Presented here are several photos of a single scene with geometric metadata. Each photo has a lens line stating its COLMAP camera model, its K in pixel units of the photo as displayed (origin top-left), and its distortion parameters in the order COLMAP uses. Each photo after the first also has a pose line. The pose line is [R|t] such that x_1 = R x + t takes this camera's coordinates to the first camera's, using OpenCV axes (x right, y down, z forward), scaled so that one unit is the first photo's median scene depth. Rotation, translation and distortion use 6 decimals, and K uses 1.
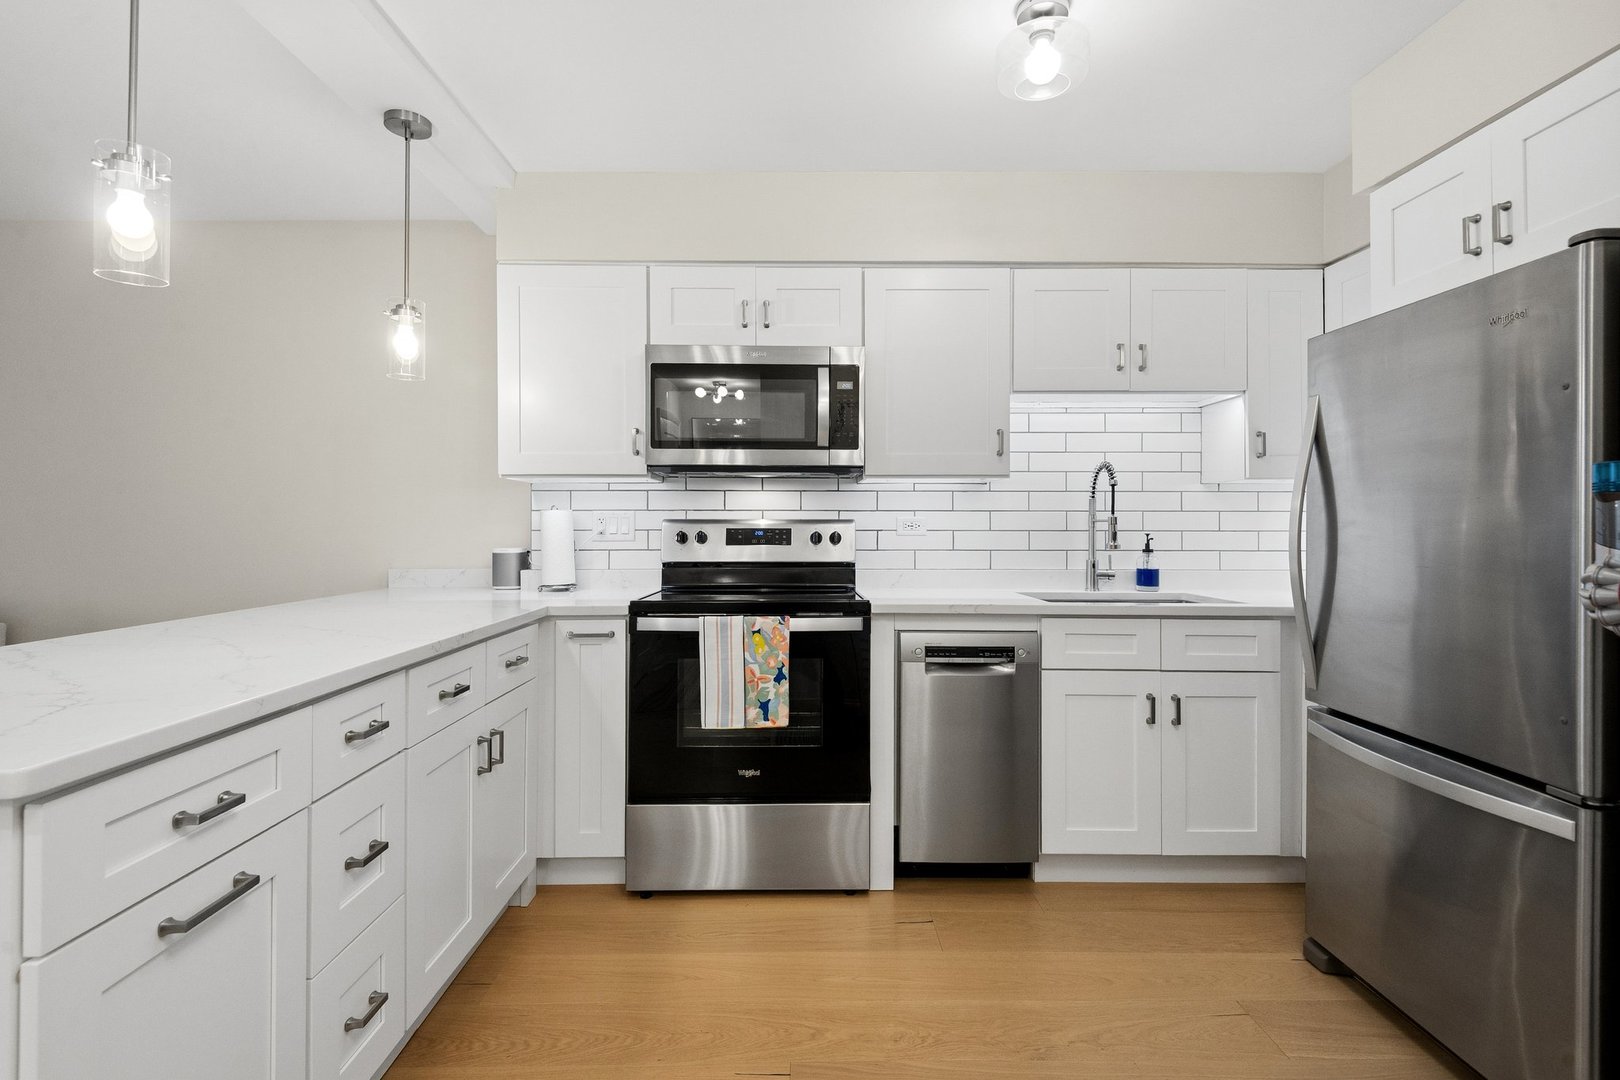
lens RADIAL K [[750.5, 0, 803.5], [0, 750.5, 519.8], [0, 0, 1]] dist [0.025599, -0.000384]
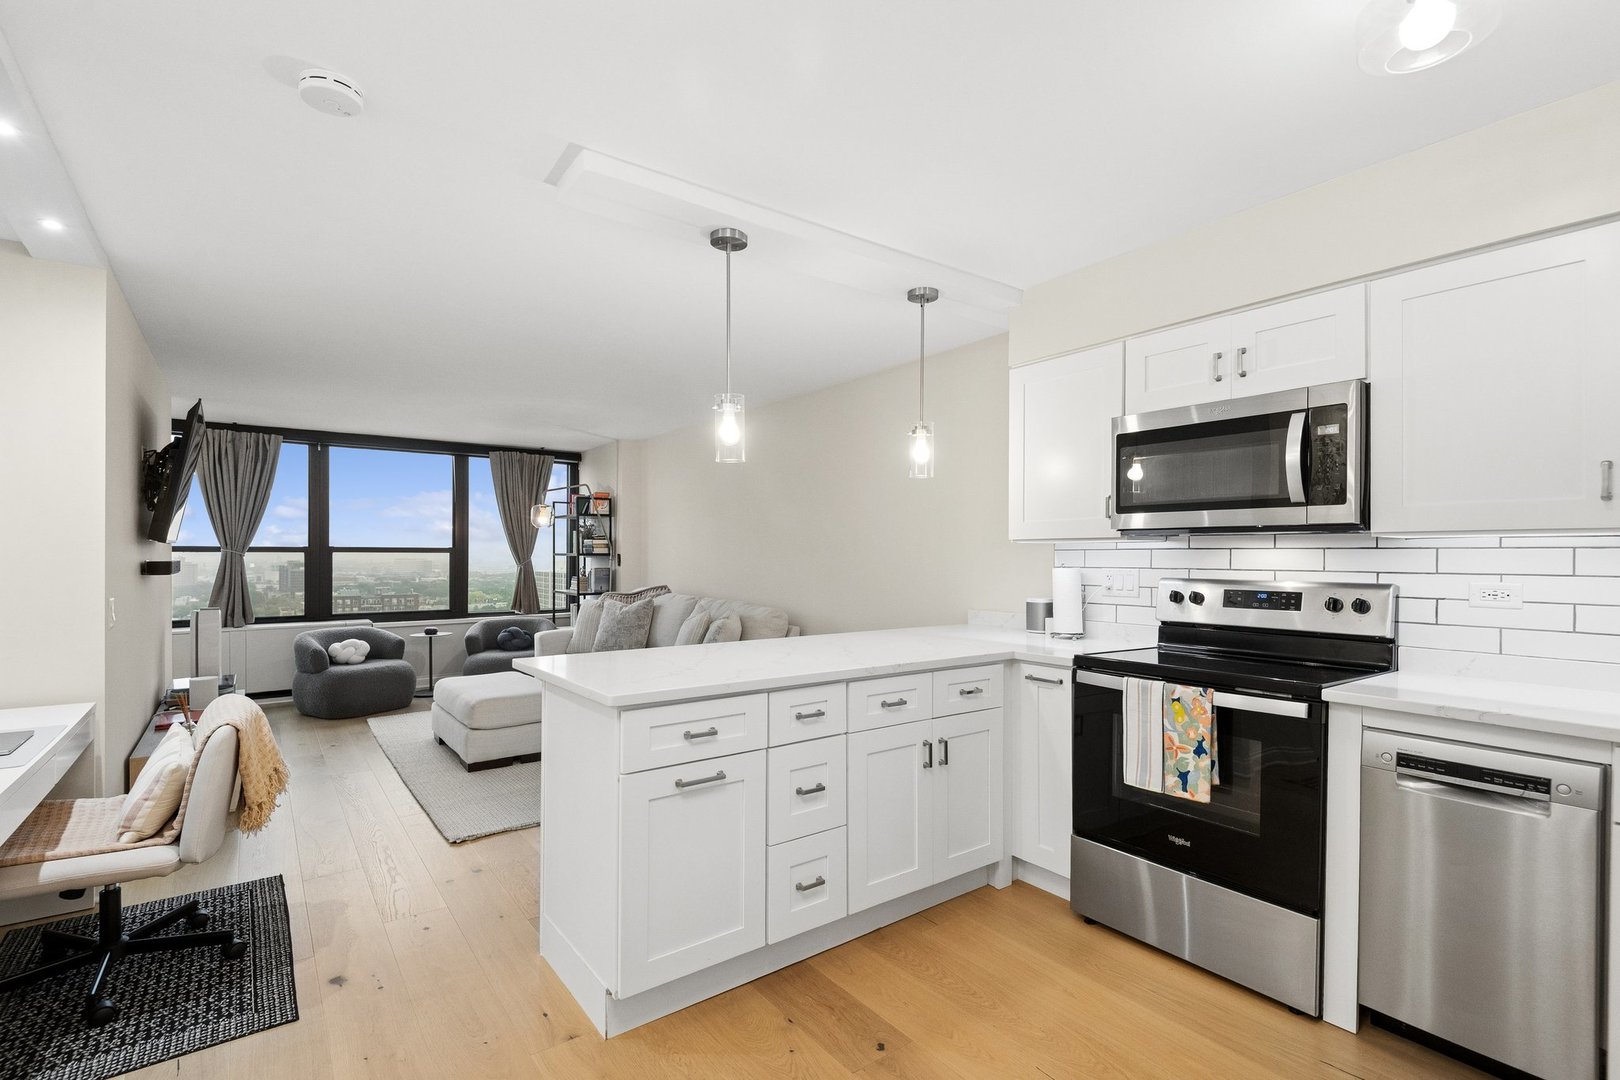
lens RADIAL K [[756.7, 0, 834.0], [0, 756.7, 547.7], [0, 0, 1]] dist [-0.002898, -0.000819]
pose [[0.586267, -0.002763, -0.810113, 0.472322], [0.001518, 0.999996, -0.002312, -0.049107], [0.810117, 0.000126, 0.586269, 0.047984]]
